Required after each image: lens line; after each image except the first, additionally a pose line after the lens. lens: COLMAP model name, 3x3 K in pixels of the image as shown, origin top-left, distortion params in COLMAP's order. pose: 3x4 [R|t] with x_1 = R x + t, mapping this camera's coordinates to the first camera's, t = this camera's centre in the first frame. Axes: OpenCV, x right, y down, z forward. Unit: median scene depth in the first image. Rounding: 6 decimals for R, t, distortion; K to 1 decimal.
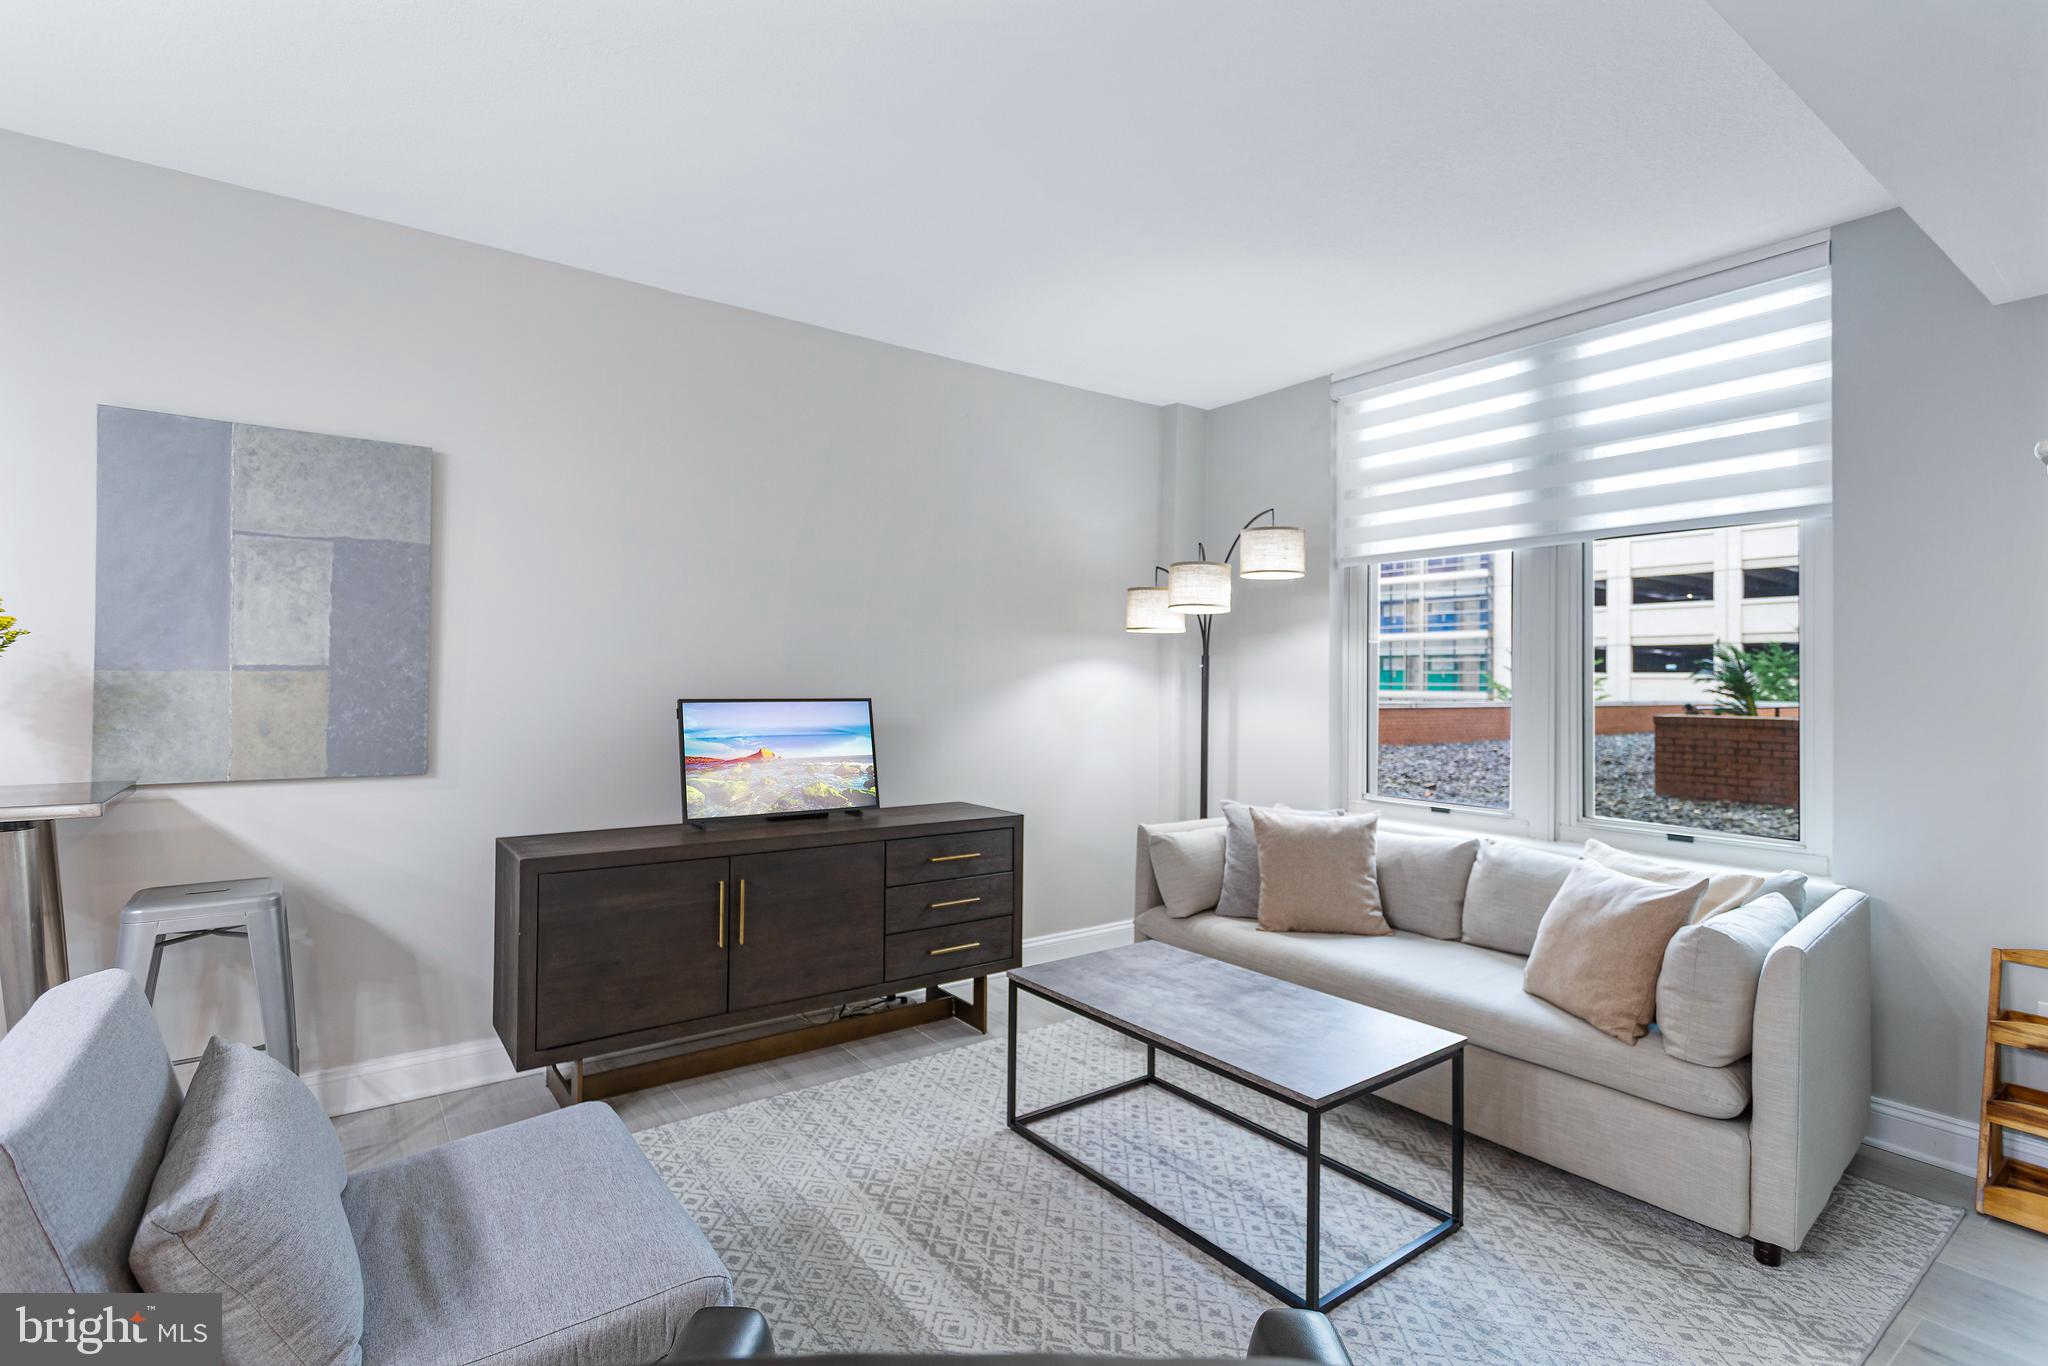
lens RADIAL K [[966.6, 0, 1025.2], [0, 966.6, 669.6], [0, 0, 1]] dist [-0.010719, 0.001926]
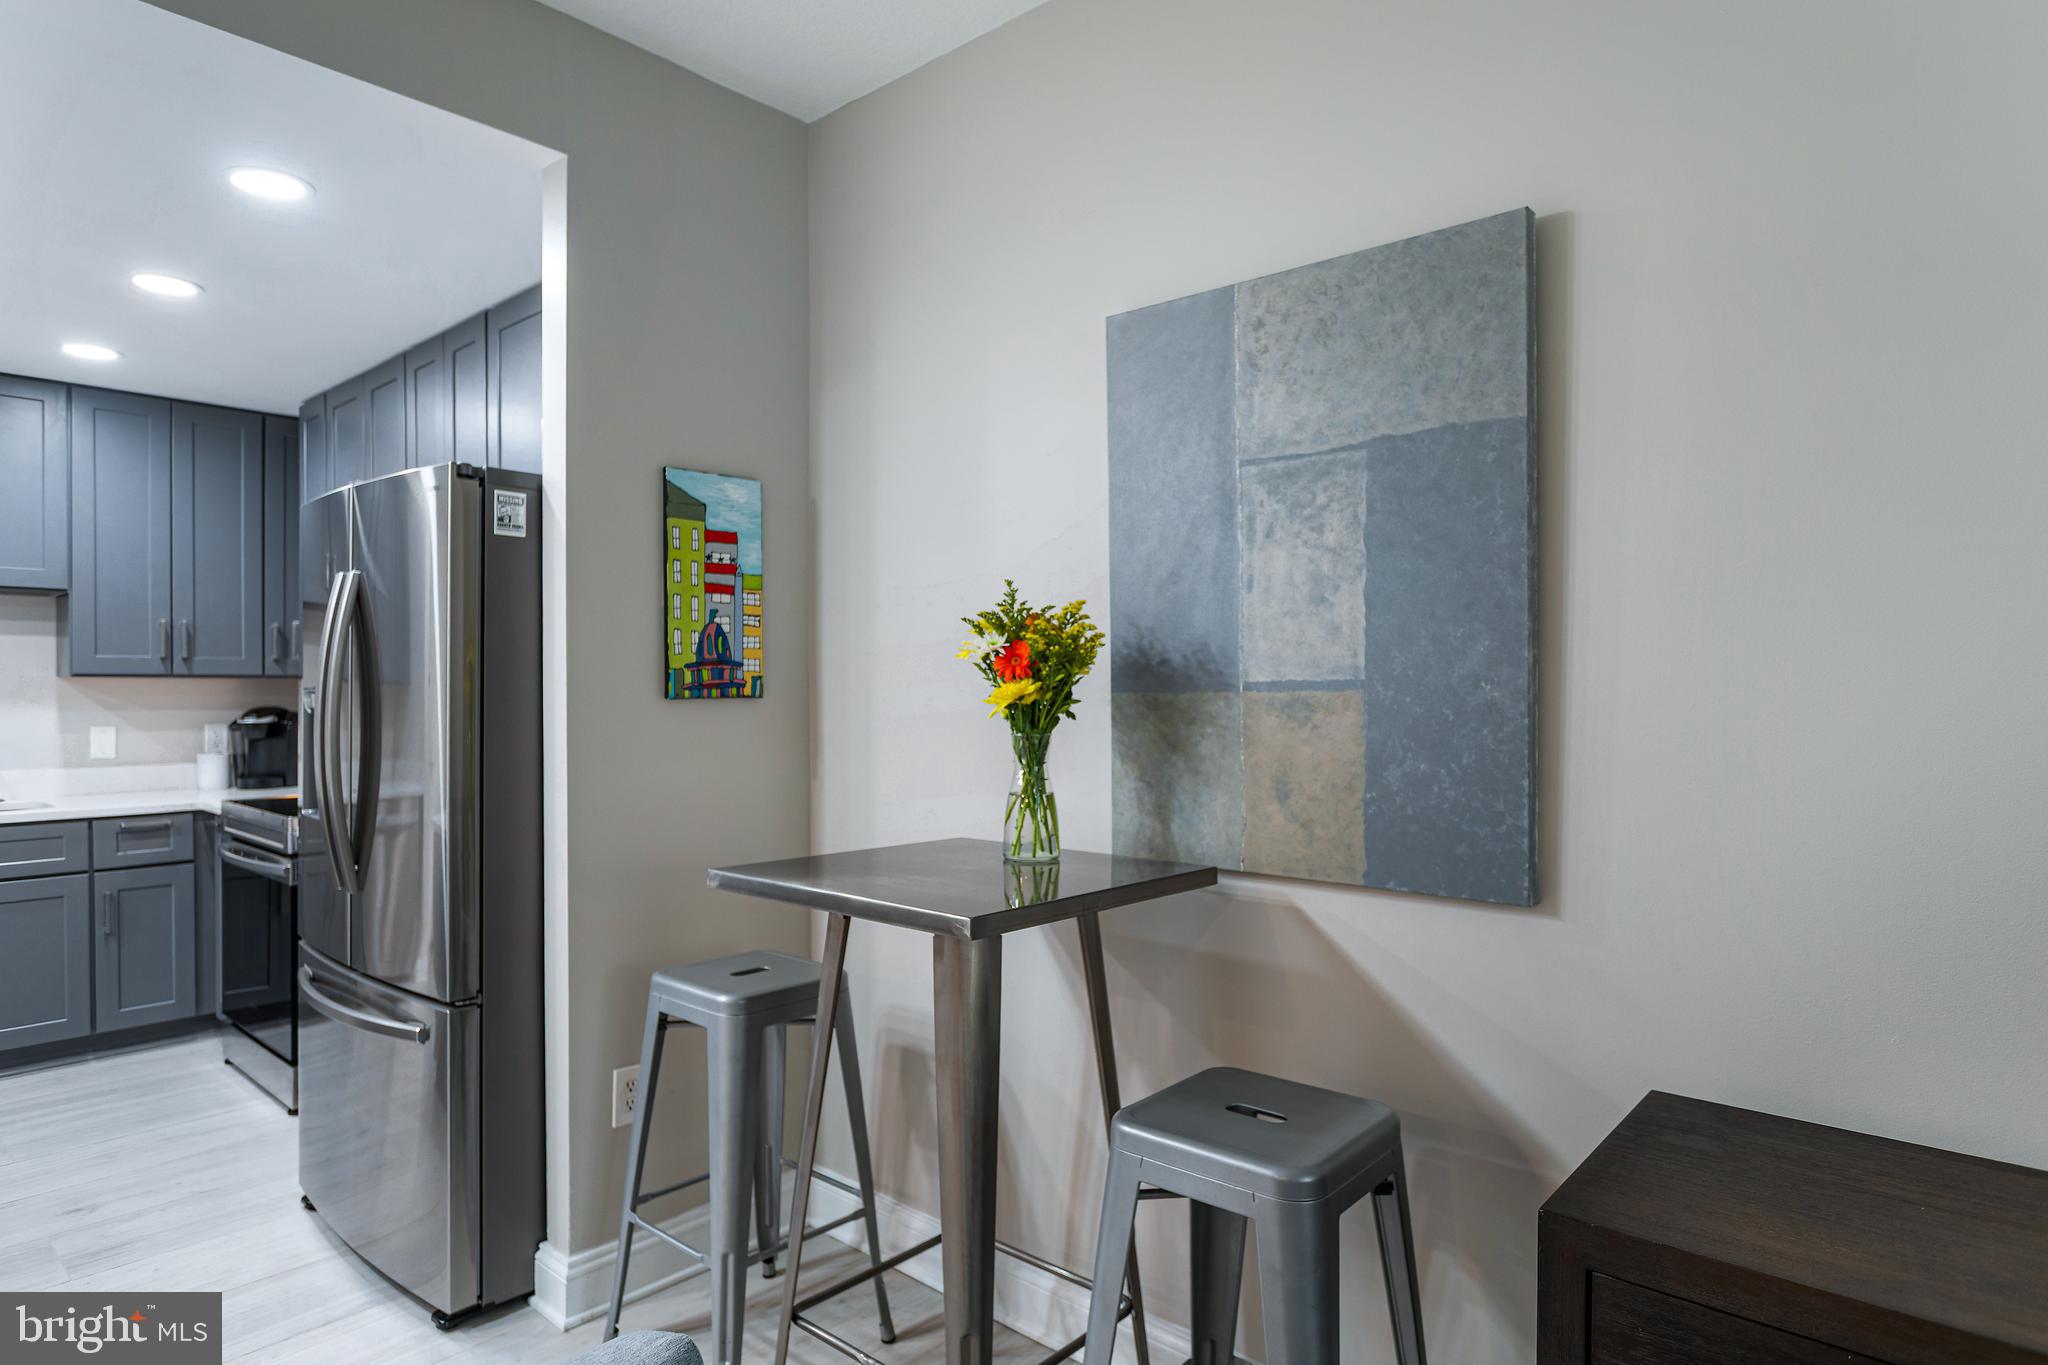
lens RADIAL K [[1164.3, 0, 1009.9], [0, 1164.3, 697.1], [0, 0, 1]] dist [-0.006934, -0.001654]
pose [[0.207470, 0.001358, -0.978241, -0.122336], [0.017191, 0.999840, 0.005034, -0.001485], [0.978090, -0.017862, 0.207413, 0.644828]]
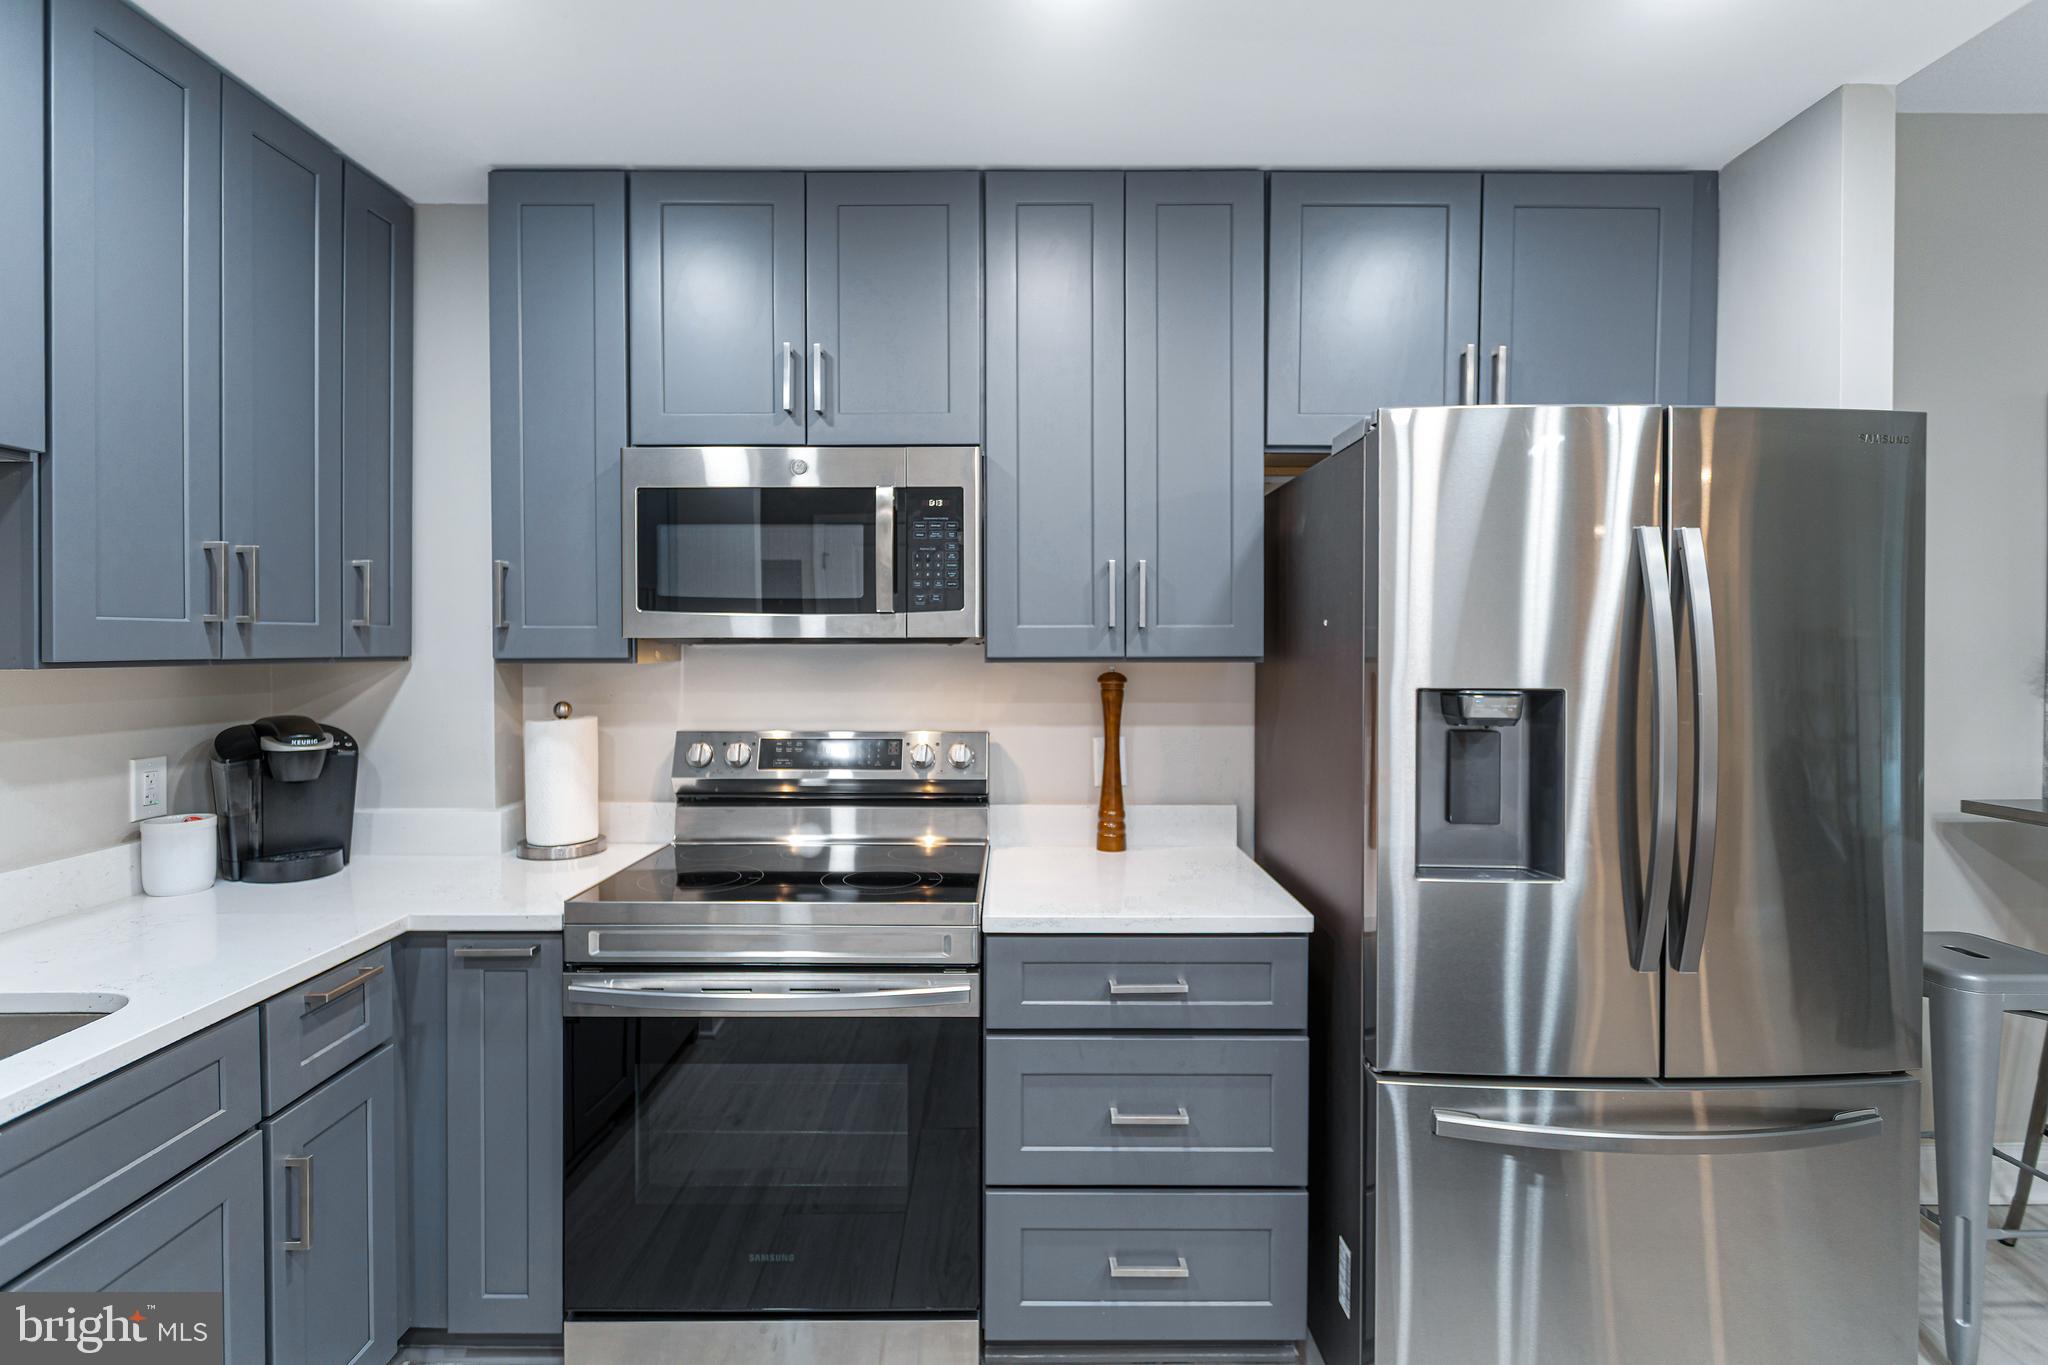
lens RADIAL K [[967.6, 0, 1009.7], [0, 967.6, 660.3], [0, 0, 1]] dist [-0.003202, 0.001310]
pose [[0.808410, -0.002557, -0.588614, -1.068914], [0.017790, 0.999640, 0.020092, -0.044066], [0.588350, -0.026714, 0.808165, -0.283006]]
